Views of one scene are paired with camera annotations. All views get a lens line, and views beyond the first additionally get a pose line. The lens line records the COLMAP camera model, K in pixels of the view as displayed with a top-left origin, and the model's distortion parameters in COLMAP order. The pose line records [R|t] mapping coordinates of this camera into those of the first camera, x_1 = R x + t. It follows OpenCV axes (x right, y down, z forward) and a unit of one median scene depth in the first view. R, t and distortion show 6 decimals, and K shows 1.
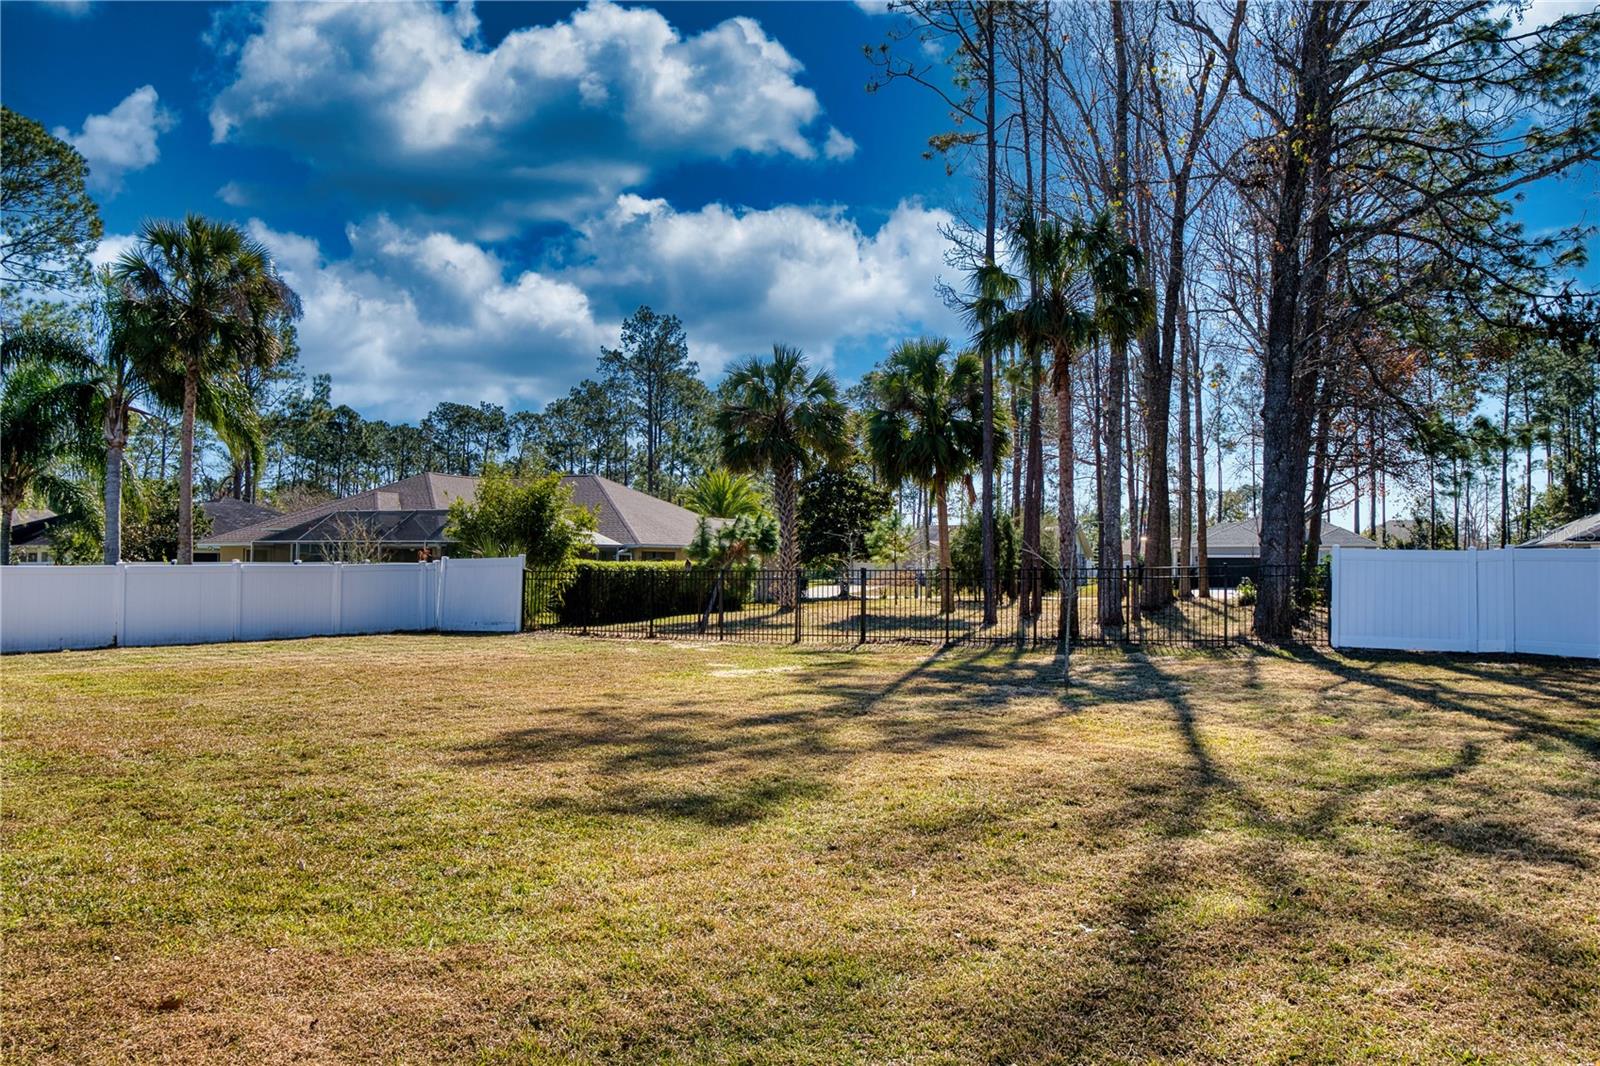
lens RADIAL K [[1182.6, 0, 853.6], [0, 1182.6, 533.7], [0, 0, 1]] dist [-0.088188, 0.000020]
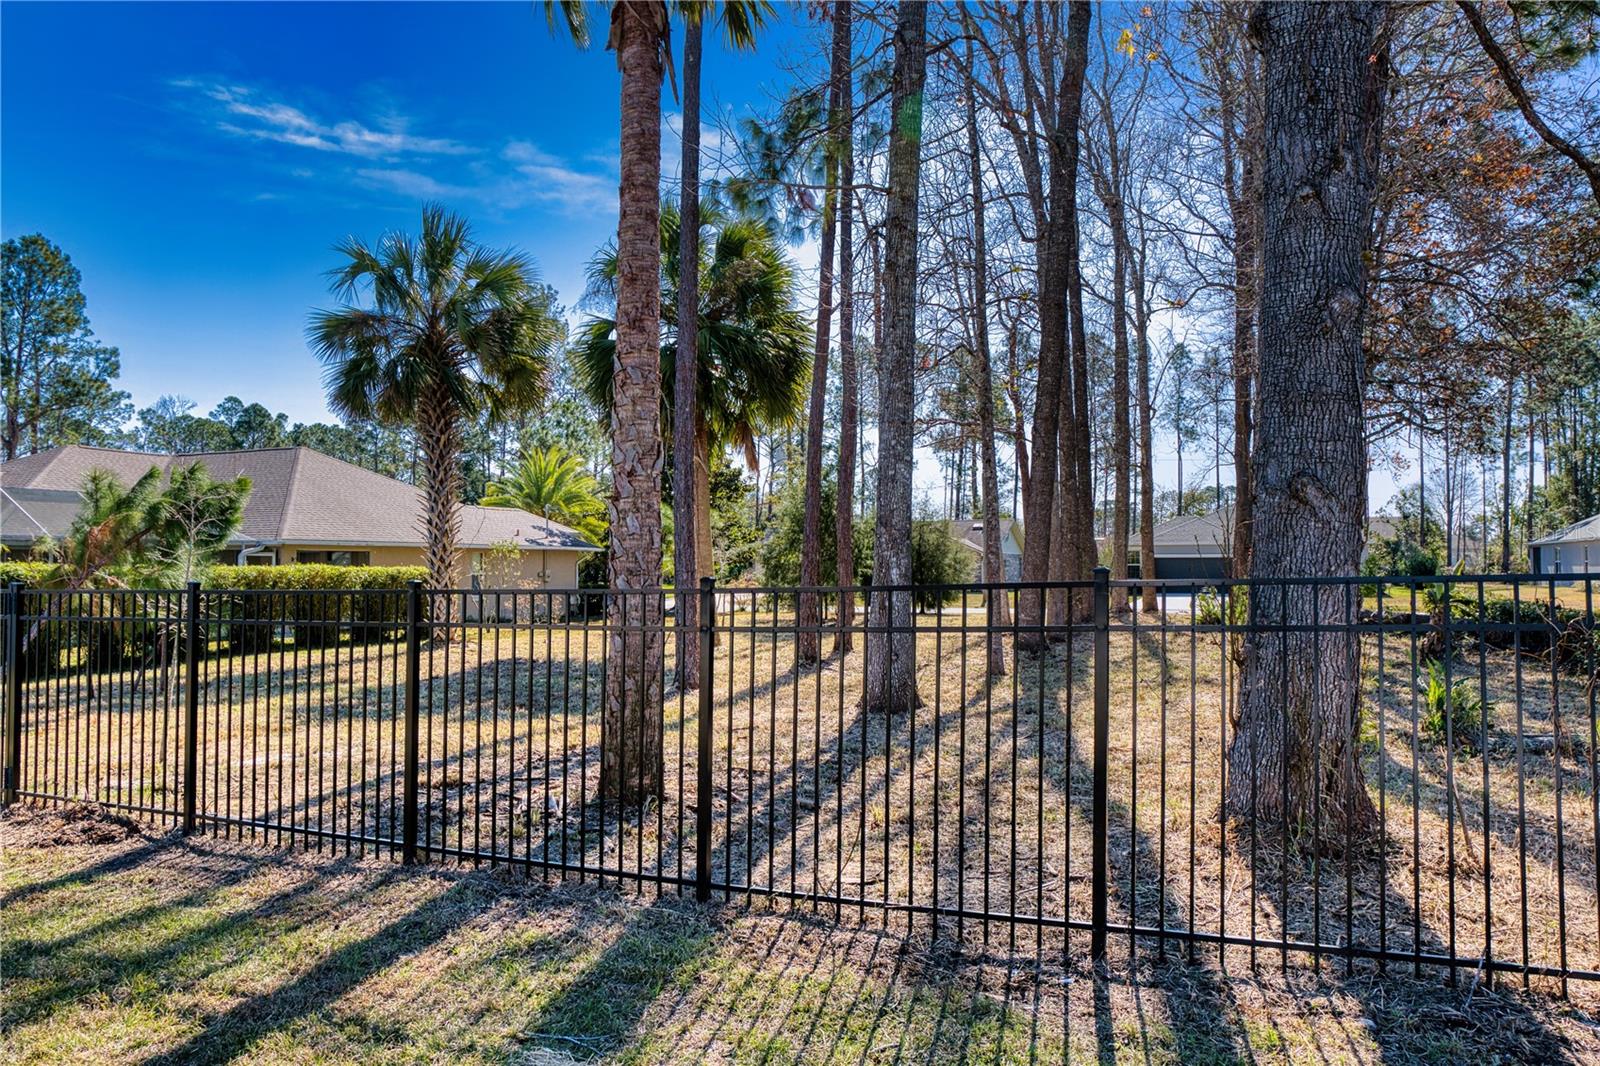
lens RADIAL K [[1144.1, 0, 802.6], [0, 1144.1, 546.0], [0, 0, 1]] dist [-0.048859, 0.000123]
pose [[0.999764, -0.006493, -0.020739, 0.108554], [0.006636, 0.999955, 0.006794, 0.008495], [0.020694, -0.006930, 0.999762, 0.322960]]
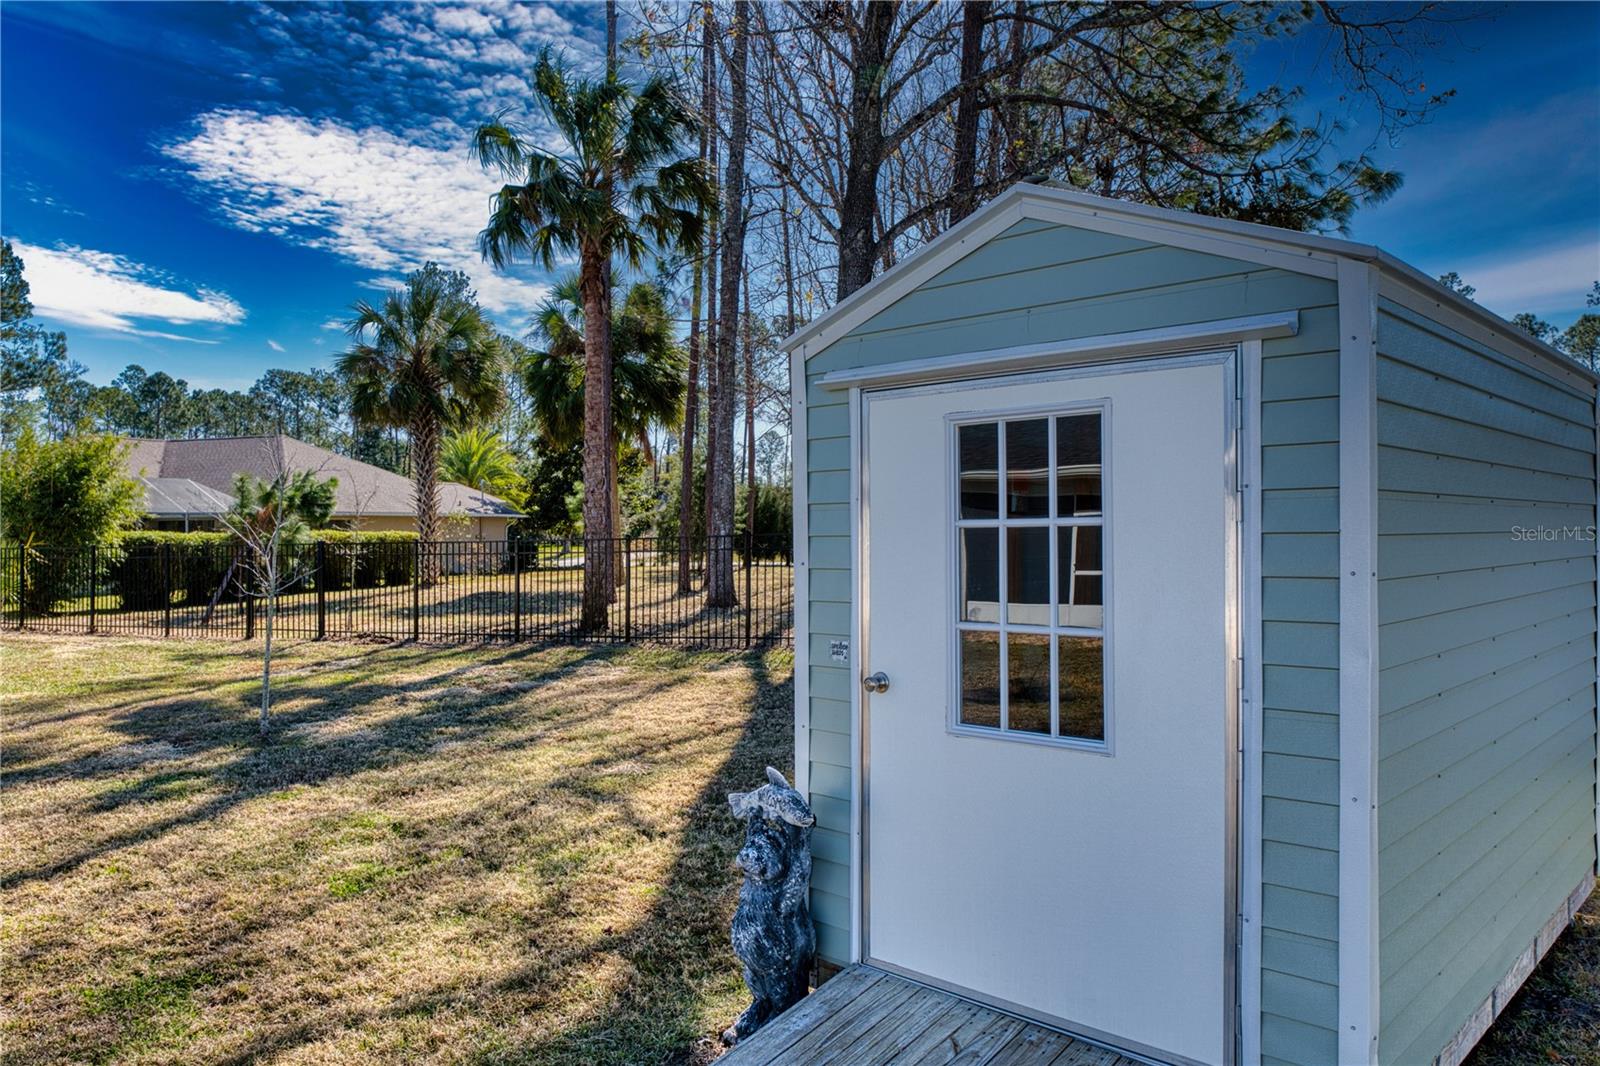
lens RADIAL K [[1144.1, 0, 802.6], [0, 1144.1, 546.0], [0, 0, 1]] dist [-0.048859, 0.000123]
pose [[0.997762, -0.014180, 0.065344, 0.124056], [0.011473, 0.999068, 0.041611, 0.002851], [-0.065873, -0.040768, 0.996995, 0.116400]]
